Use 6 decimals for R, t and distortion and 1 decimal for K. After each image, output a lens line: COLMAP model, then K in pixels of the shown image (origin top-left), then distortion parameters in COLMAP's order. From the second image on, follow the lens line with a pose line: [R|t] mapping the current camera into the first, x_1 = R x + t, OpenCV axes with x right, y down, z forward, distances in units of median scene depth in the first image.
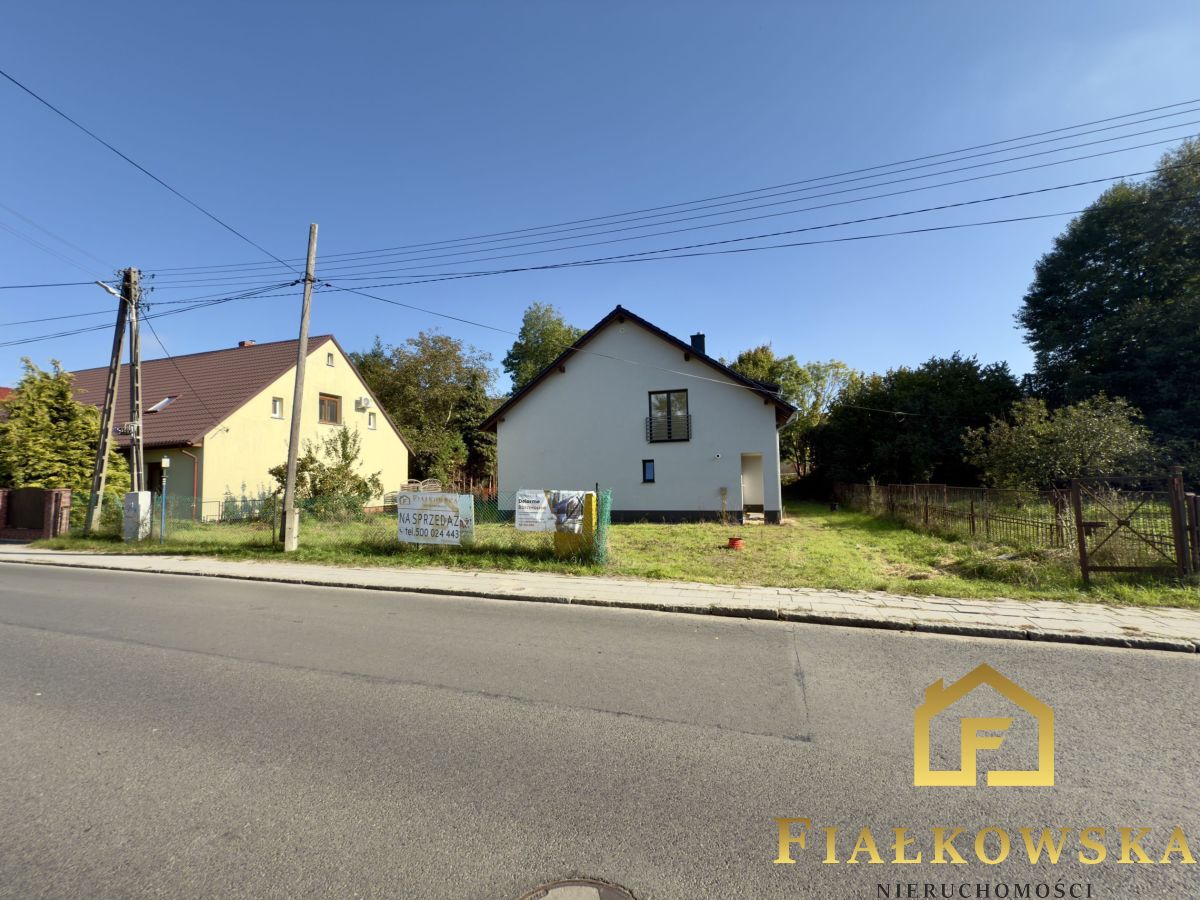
lens RADIAL K [[476.3, 0, 610.9], [0, 476.3, 452.9], [0, 0, 1]] dist [-0.000246, -0.000169]
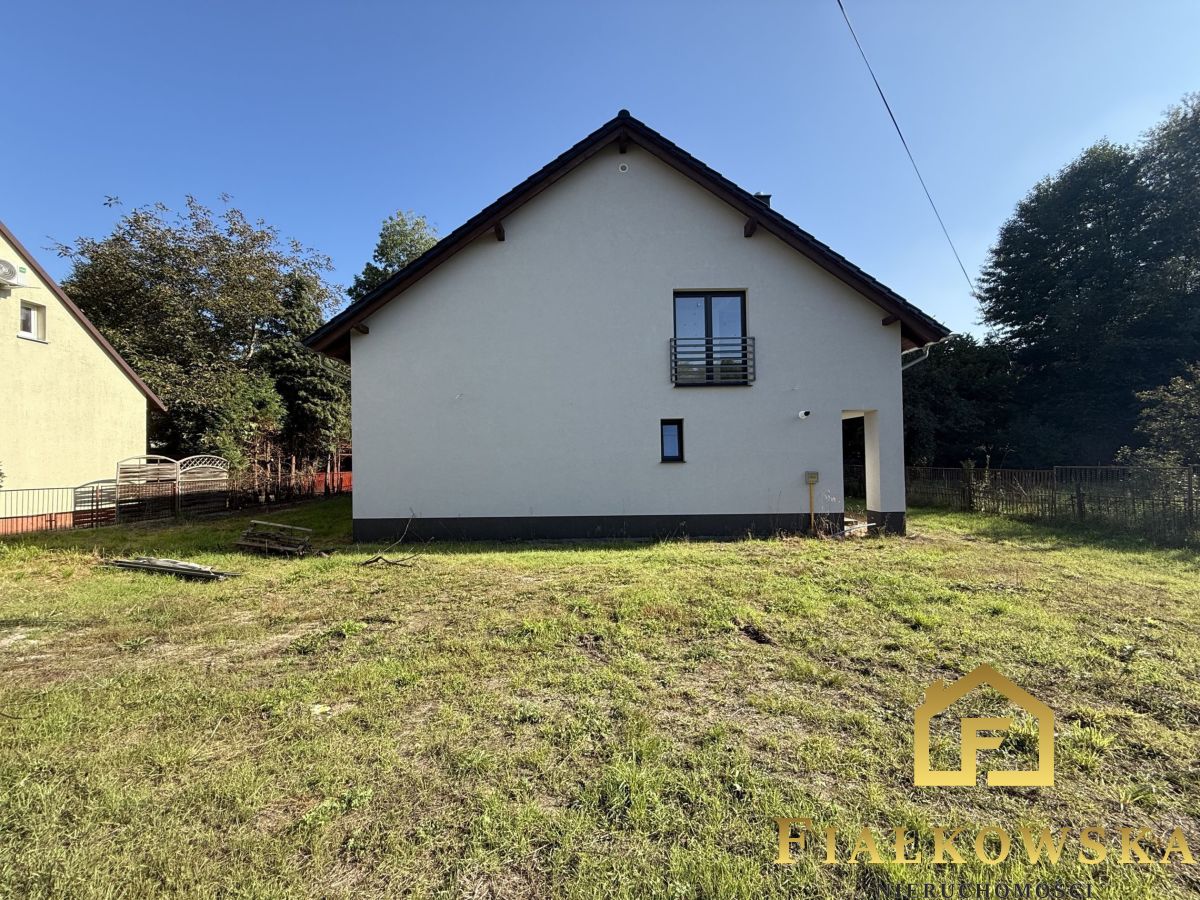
lens RADIAL K [[476.3, 0, 610.9], [0, 476.3, 452.9], [0, 0, 1]] dist [-0.000246, -0.000169]
pose [[0.956402, 0.011664, 0.291820, -0.093714], [-0.020940, 0.999369, 0.028682, 0.025235], [-0.291301, -0.033542, 0.956043, 0.340273]]
